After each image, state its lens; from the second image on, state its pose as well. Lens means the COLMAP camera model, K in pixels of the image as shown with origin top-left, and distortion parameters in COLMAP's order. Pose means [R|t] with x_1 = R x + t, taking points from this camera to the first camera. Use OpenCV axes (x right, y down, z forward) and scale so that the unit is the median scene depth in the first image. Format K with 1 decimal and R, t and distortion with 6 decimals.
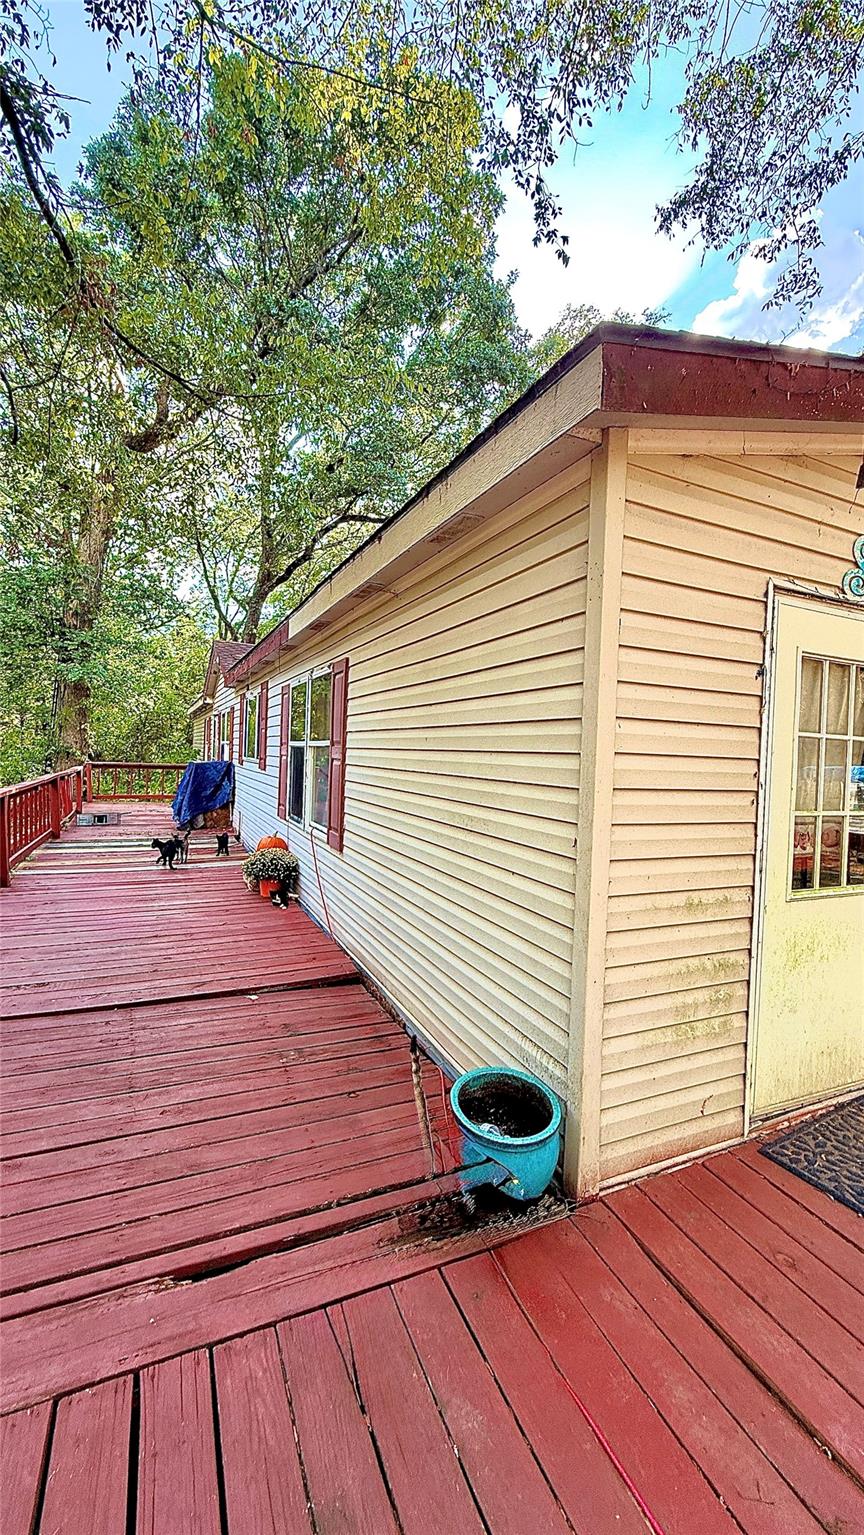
lens RADIAL K [[617.8, 0, 431.0], [0, 617.8, 767.3], [0, 0, 1]] dist [0.004284, -0.000454]
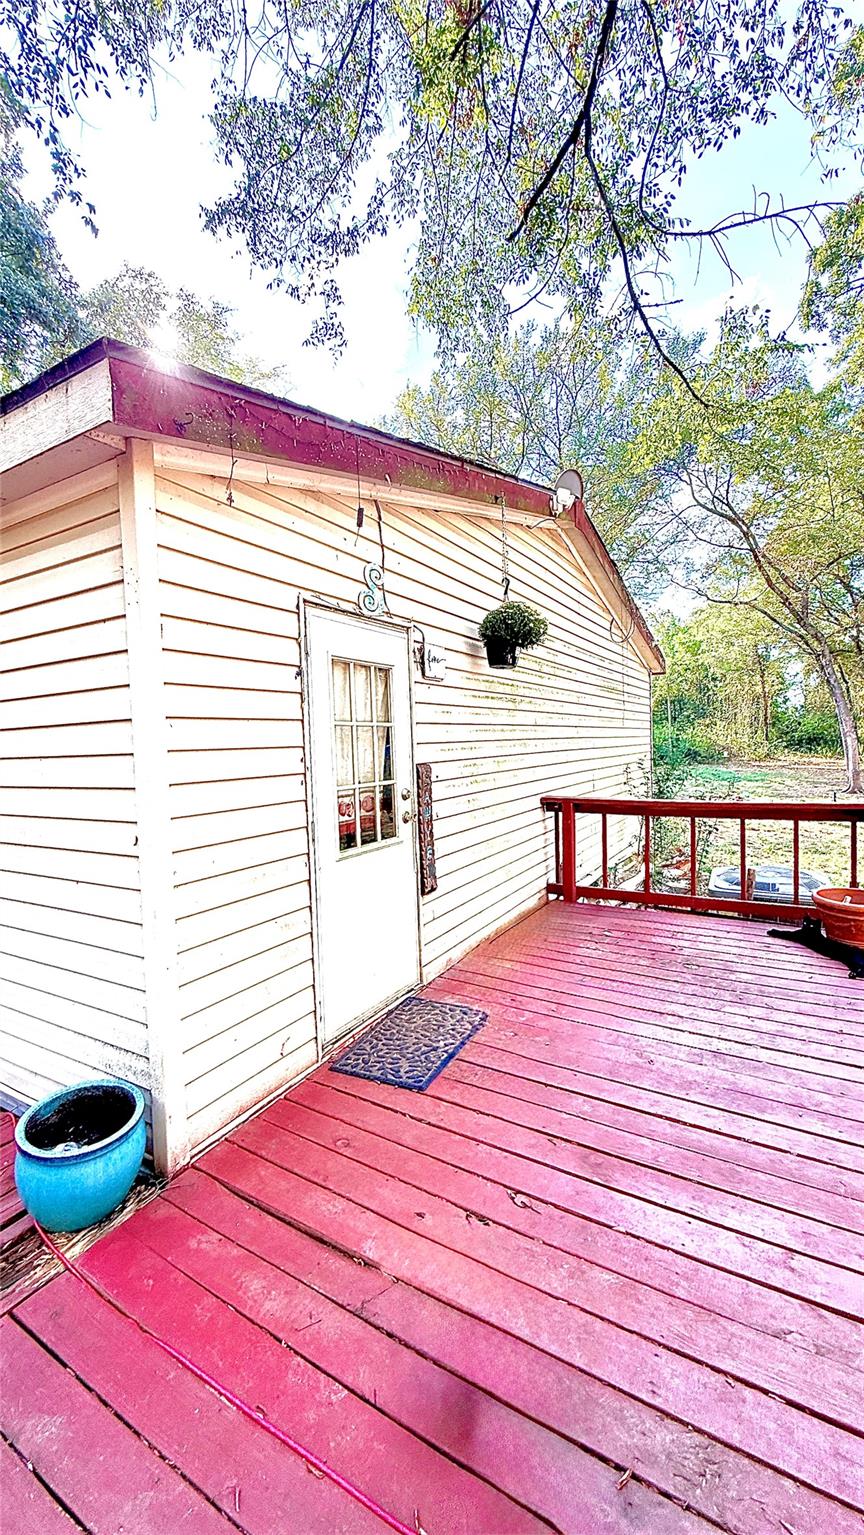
lens RADIAL K [[617.8, 0, 432.4], [0, 617.8, 764.5], [0, 0, 1]] dist [0.004284, -0.000454]
pose [[0.815546, -0.085274, 0.572375, 0.049070], [0.078205, 0.996251, 0.036994, -0.002614], [-0.573383, 0.014592, 0.819157, -0.106990]]
